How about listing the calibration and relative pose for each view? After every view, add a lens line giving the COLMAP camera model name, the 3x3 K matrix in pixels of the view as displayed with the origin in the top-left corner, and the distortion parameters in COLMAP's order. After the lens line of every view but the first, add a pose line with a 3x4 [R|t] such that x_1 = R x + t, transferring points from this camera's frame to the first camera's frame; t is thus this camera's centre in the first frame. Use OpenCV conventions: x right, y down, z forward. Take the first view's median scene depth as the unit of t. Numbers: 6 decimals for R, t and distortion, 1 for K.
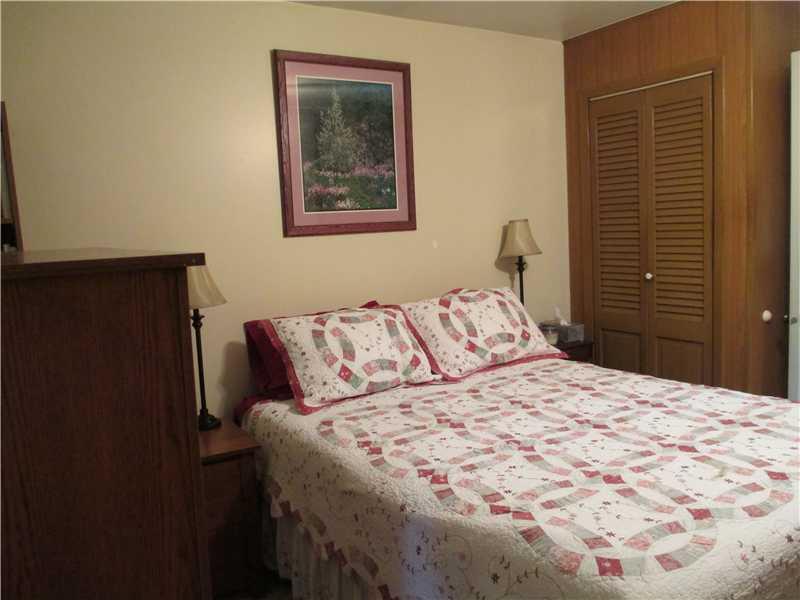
lens RADIAL K [[666.1, 0, 398.5], [0, 666.1, 300.6], [0, 0, 1]] dist [-0.076743, 0.059172]
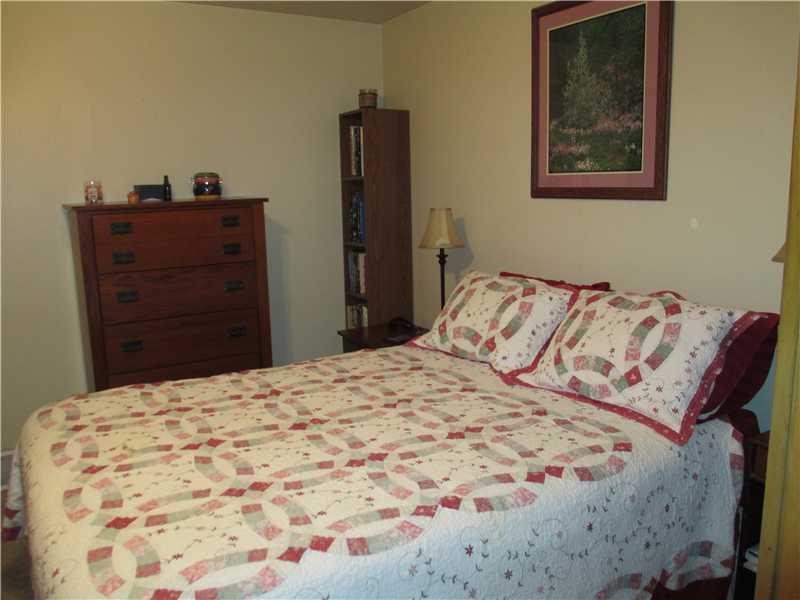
lens RADIAL K [[666.1, 0, 398.5], [0, 666.1, 300.6], [0, 0, 1]] dist [-0.076743, 0.059172]
pose [[-0.033715, 0.219945, -0.974930, 0.825812], [-0.095191, 0.970343, 0.222202, -0.143410], [0.994888, 0.100296, -0.011779, 0.794298]]
